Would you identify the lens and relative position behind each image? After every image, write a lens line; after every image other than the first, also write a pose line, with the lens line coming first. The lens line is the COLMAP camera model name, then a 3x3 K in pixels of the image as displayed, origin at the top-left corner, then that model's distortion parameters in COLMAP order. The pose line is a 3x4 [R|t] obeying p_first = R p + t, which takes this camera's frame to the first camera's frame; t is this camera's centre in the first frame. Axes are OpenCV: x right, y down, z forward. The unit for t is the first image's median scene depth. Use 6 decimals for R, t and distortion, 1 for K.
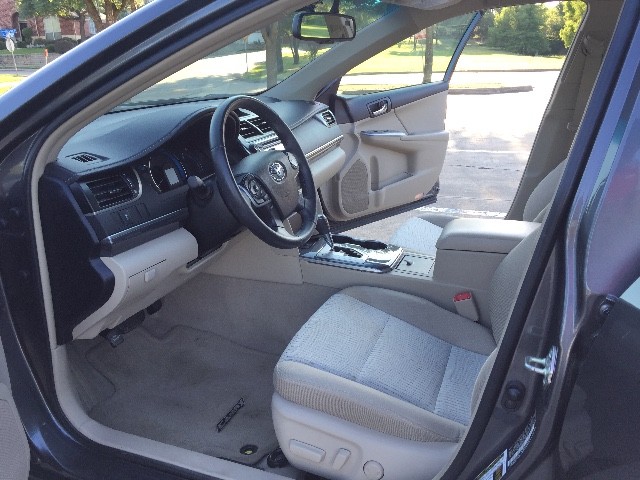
lens RADIAL K [[542.4, 0, 320.0], [0, 542.4, 240.0], [0, 0, 1]] dist [0.102491, -0.148933]
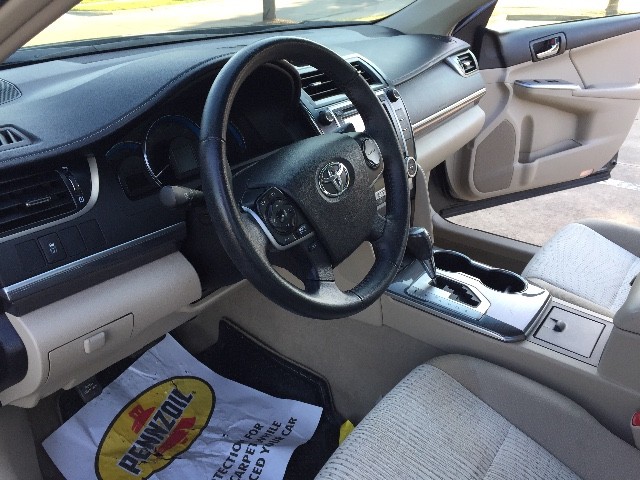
lens RADIAL K [[554.3, 0, 320.0], [0, 554.3, 240.0], [0, 0, 1]] dist [0.099836, -0.169754]
pose [[0.965546, 0.132509, -0.223971, 0.035643], [-0.104100, 0.985464, 0.134256, -0.113014], [0.238505, -0.106315, 0.965304, 0.353267]]
